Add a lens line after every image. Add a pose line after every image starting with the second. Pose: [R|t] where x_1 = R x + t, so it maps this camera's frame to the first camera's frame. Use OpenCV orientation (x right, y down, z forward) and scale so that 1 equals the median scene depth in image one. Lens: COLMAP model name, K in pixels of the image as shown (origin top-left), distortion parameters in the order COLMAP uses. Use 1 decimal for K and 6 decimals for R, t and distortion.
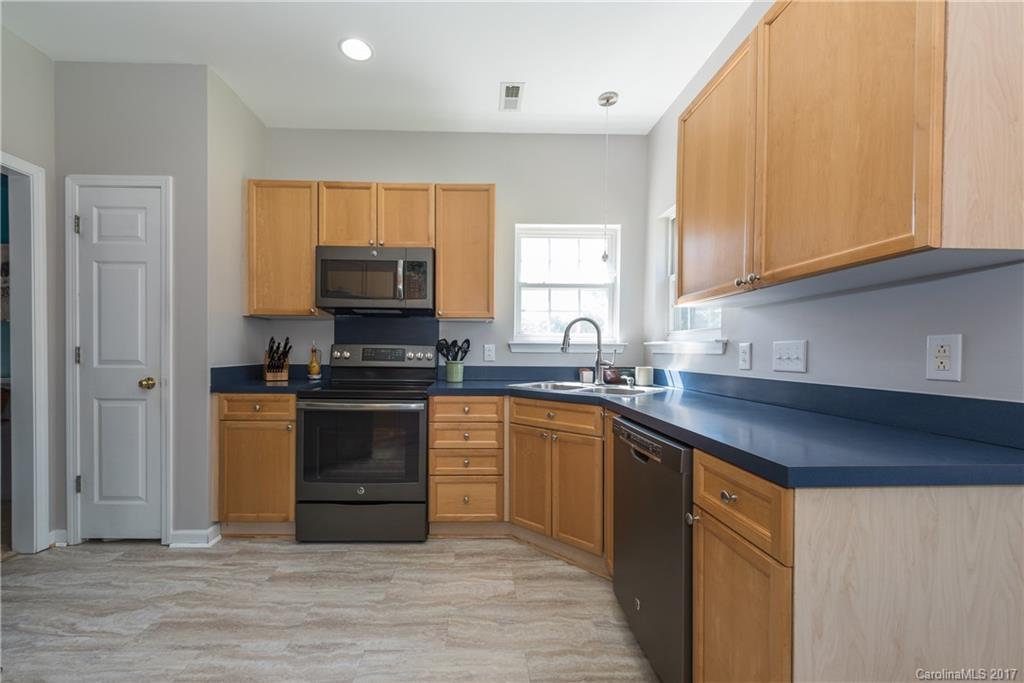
lens RADIAL K [[405.7, 0, 490.1], [0, 405.7, 357.4], [0, 0, 1]] dist [0.000902, -0.000699]
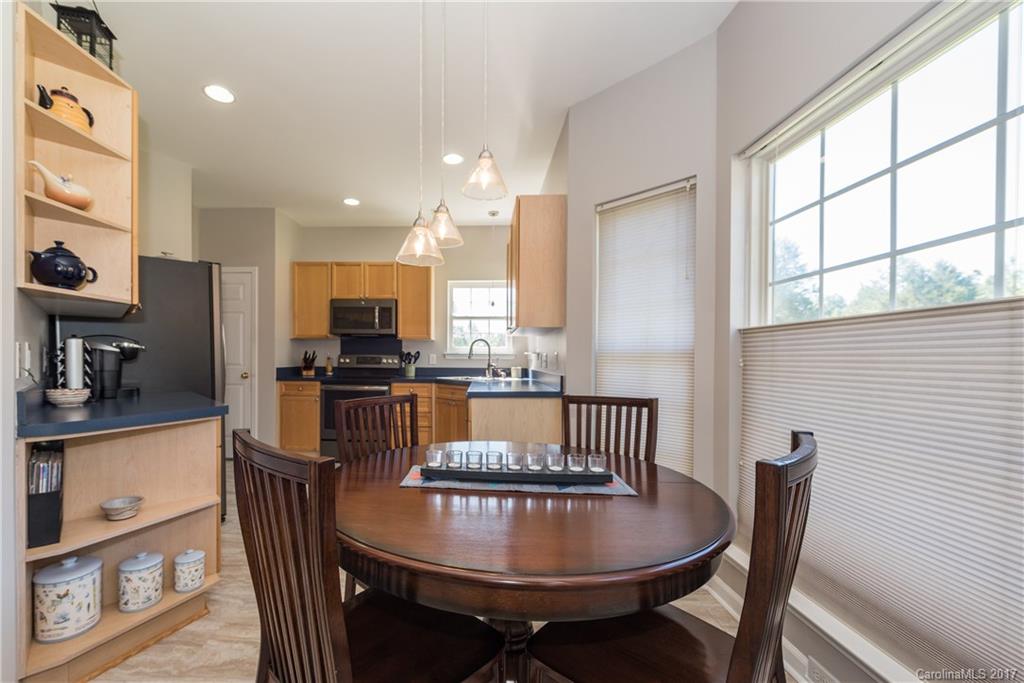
lens RADIAL K [[405.7, 0, 464.8], [0, 405.7, 362.3], [0, 0, 1]] dist [0.000902, -0.000699]
pose [[0.997266, -0.002516, -0.073851, 0.309996], [0.002044, 0.999977, -0.006455, 0.014304], [0.073866, 0.006287, 0.997248, -0.781002]]
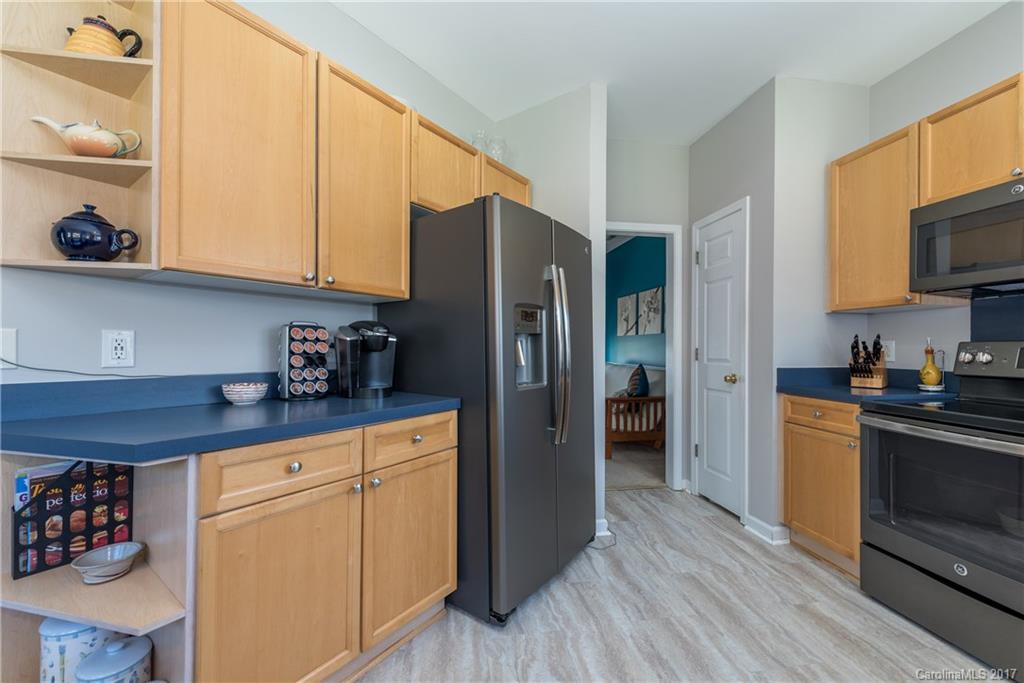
lens RADIAL K [[405.7, 0, 512.0], [0, 405.7, 344.9], [0, 0, 1]] dist [0.000902, -0.000699]
pose [[0.131571, -0.014772, -0.991197, 0.223548], [-0.019842, 0.999649, -0.017532, -0.001012], [0.991108, 0.021974, 0.131231, 0.200612]]
